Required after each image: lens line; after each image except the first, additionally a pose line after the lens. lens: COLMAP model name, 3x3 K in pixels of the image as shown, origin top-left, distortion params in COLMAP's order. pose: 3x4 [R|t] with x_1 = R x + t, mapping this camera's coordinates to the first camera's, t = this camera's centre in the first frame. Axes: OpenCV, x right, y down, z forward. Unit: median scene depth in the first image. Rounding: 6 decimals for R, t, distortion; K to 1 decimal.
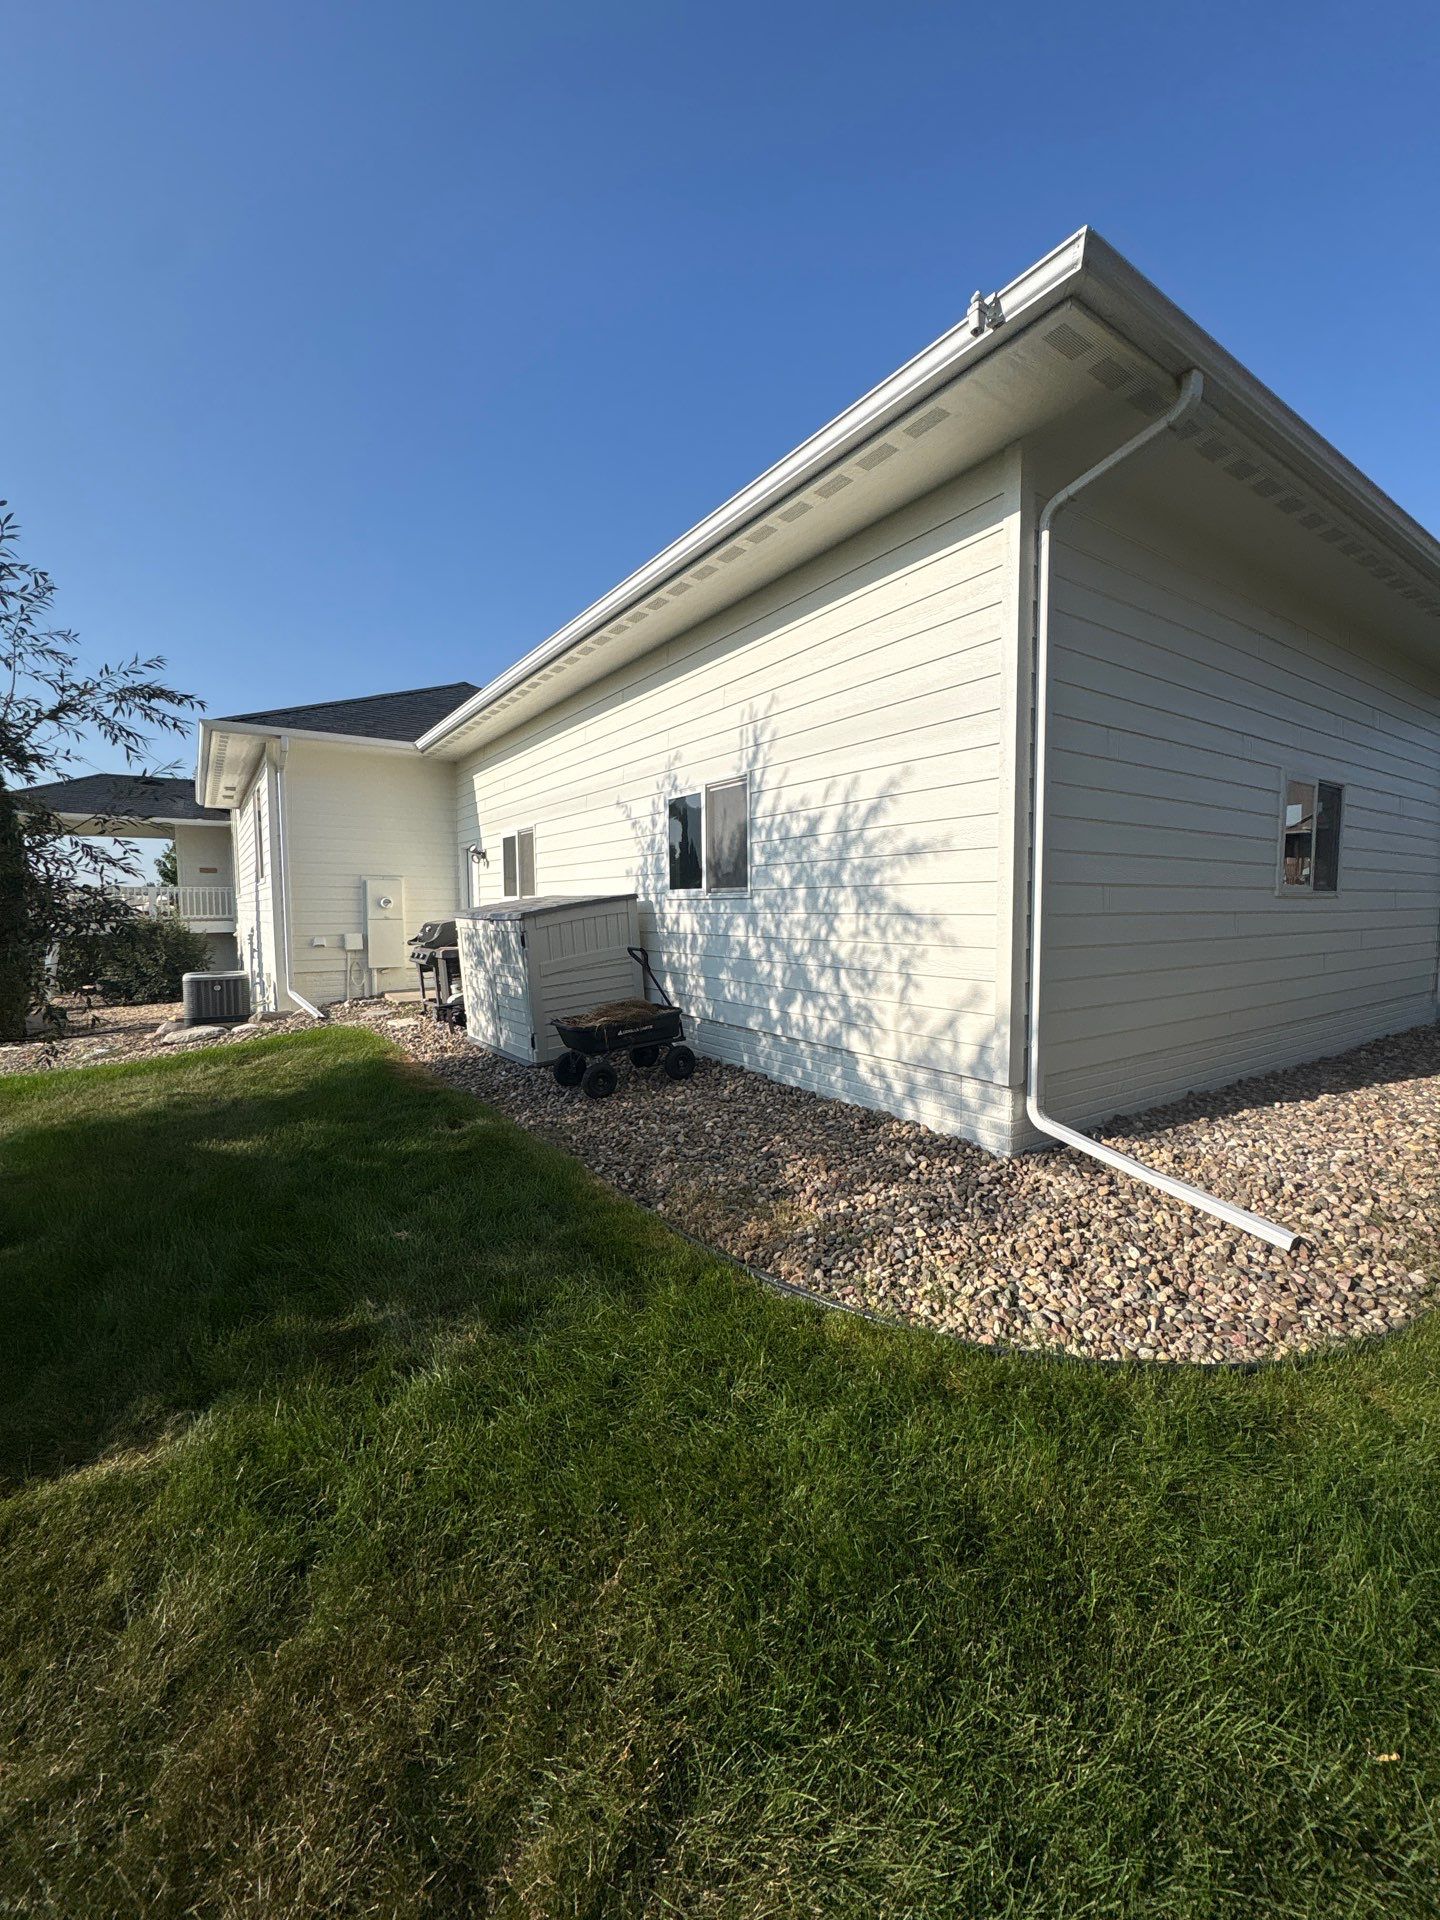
lens RADIAL K [[767.5, 0, 720.0], [0, 767.5, 960.0], [0, 0, 1]] dist [0.000812, 0.000000]
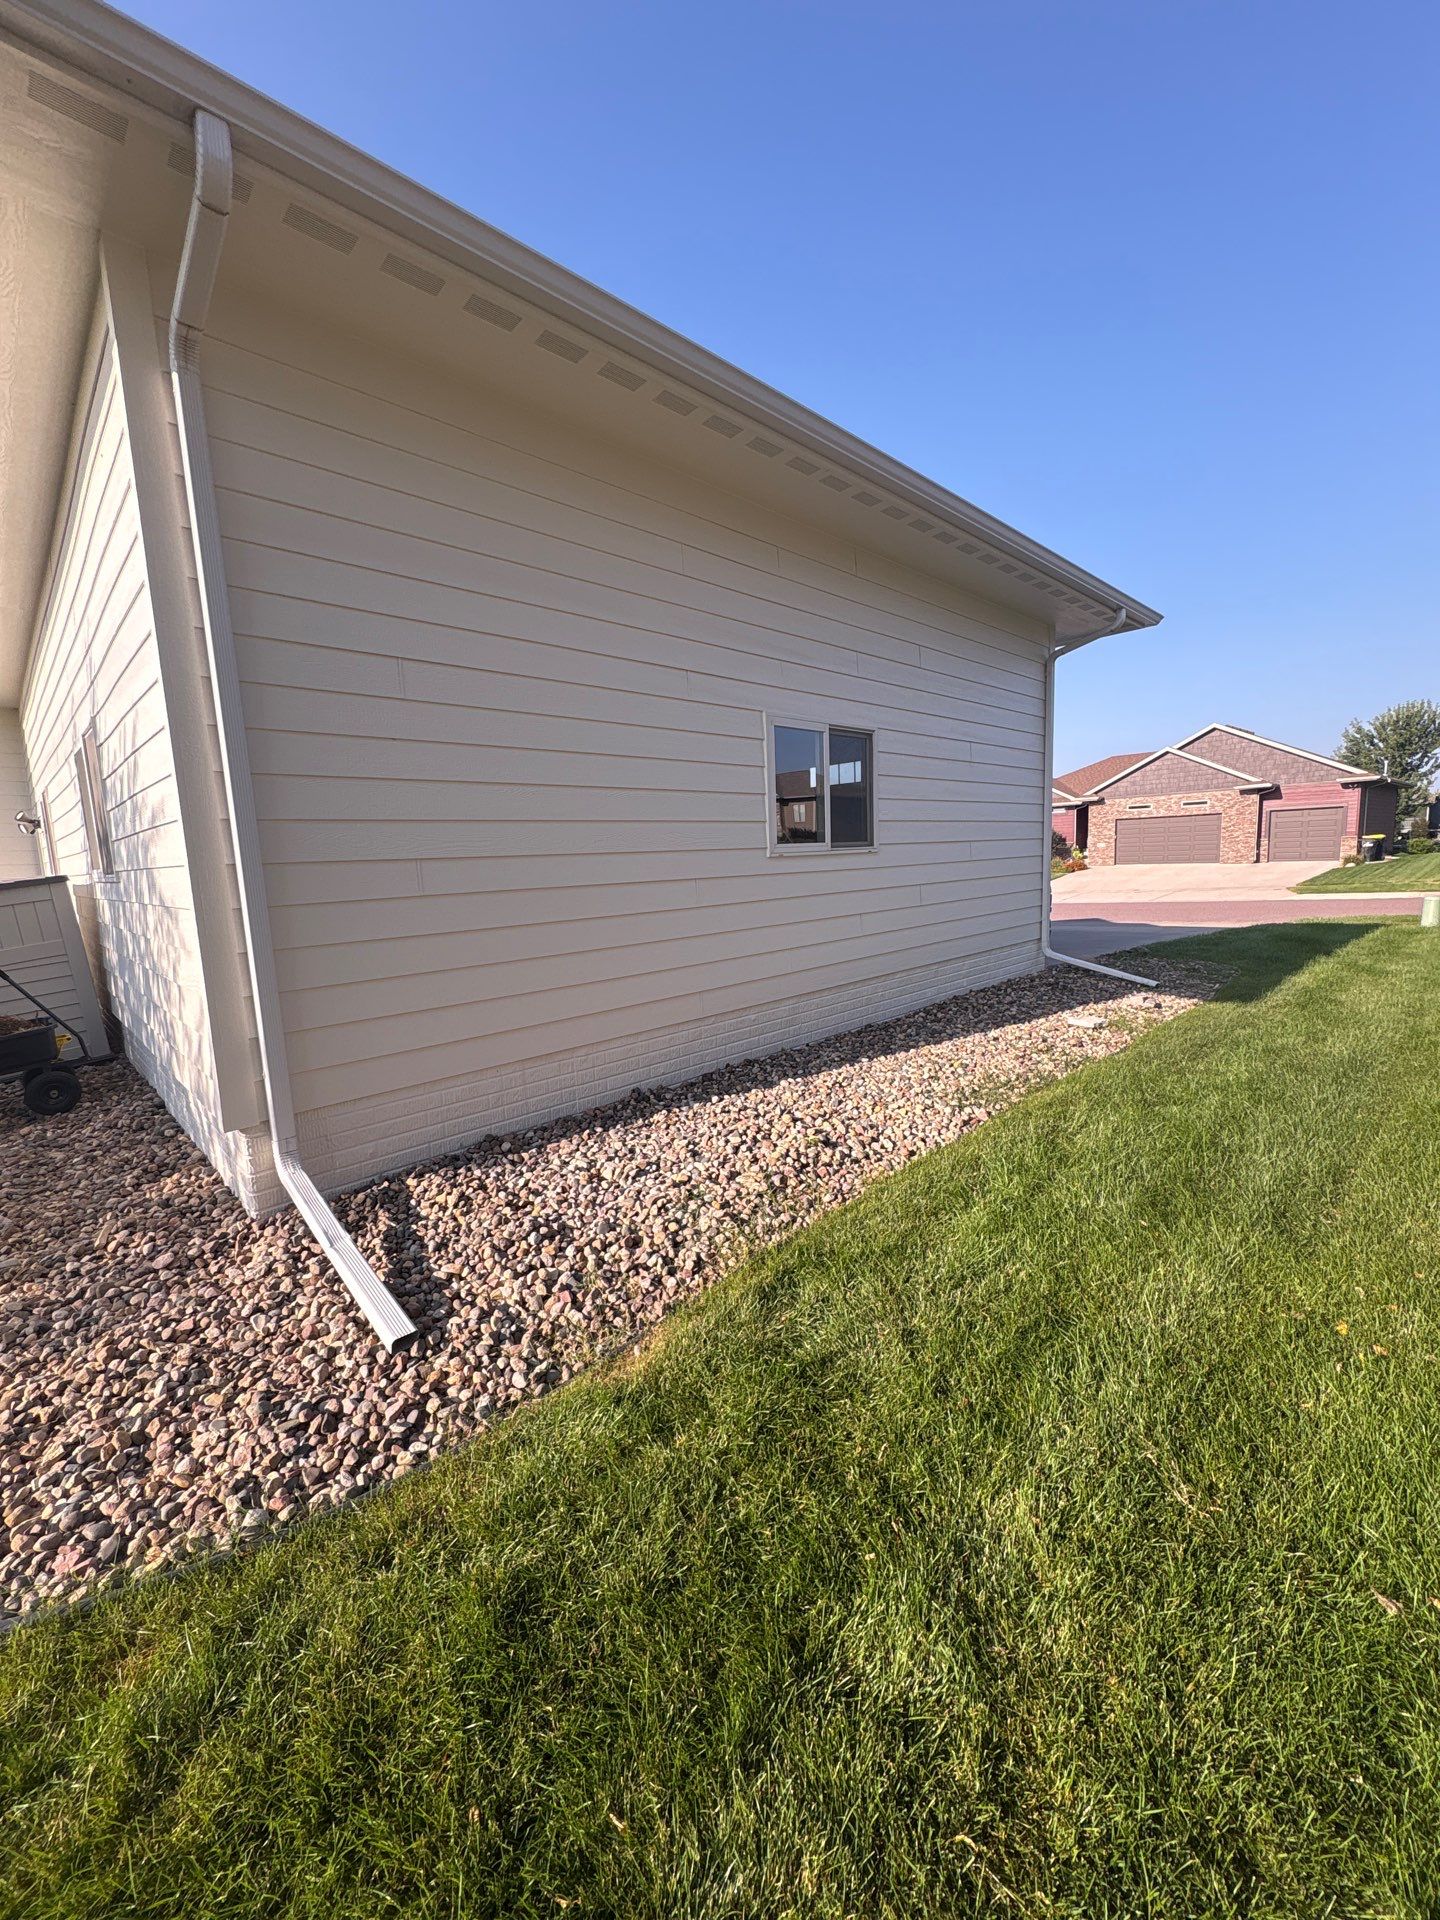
lens RADIAL K [[767.5, 0, 720.0], [0, 767.5, 960.0], [0, 0, 1]] dist [0.000812, 0.000000]
pose [[0.986365, -0.056548, 0.154551, 0.539124], [0.047228, 0.996875, 0.063324, -0.023285], [-0.157648, -0.055161, 0.985953, 0.124074]]
